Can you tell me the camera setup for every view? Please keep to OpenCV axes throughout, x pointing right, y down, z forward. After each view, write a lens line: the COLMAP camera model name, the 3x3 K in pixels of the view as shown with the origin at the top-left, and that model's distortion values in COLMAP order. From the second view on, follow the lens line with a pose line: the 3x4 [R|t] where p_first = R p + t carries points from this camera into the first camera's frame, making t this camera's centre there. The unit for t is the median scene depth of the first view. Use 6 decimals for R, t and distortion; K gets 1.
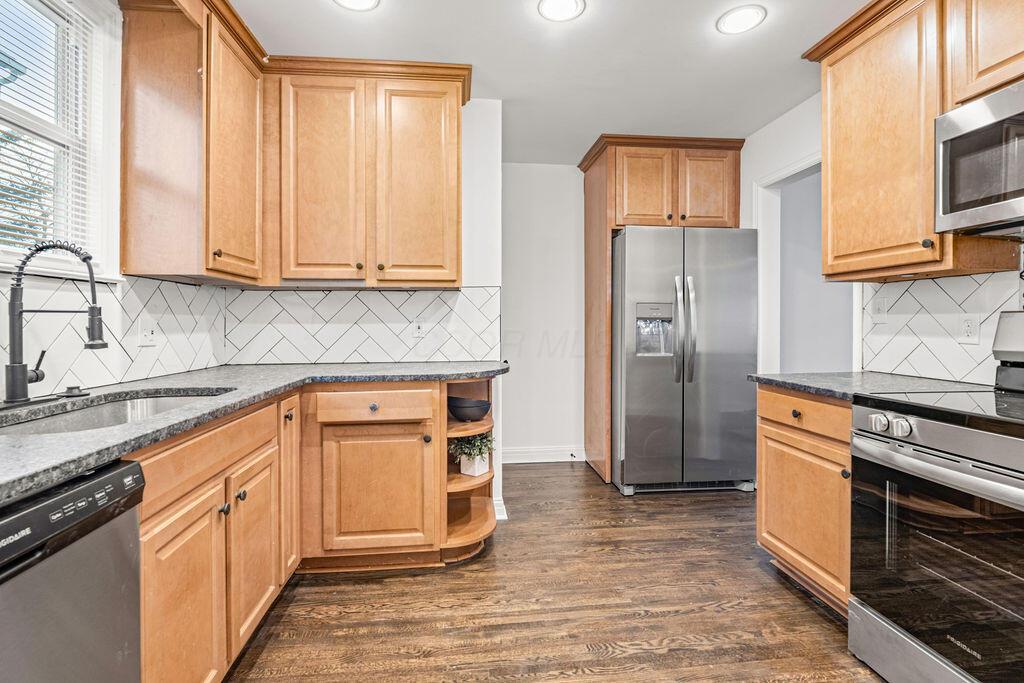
lens RADIAL K [[481.5, 0, 509.2], [0, 481.5, 323.6], [0, 0, 1]] dist [-0.002505, -0.001119]
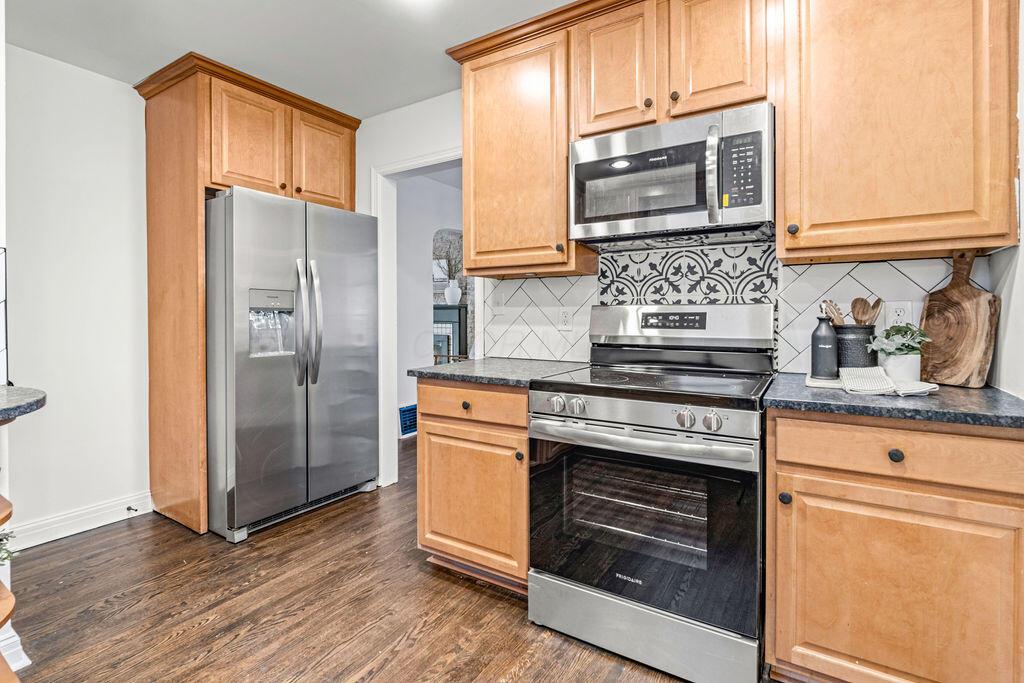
lens RADIAL K [[481.5, 0, 498.5], [0, 481.5, 319.1], [0, 0, 1]] dist [-0.002505, -0.001119]
pose [[0.624281, -0.006678, 0.781171, -0.123146], [0.001699, 0.999973, 0.007190, 0.001315], [-0.781198, -0.003162, 0.624275, 0.287261]]
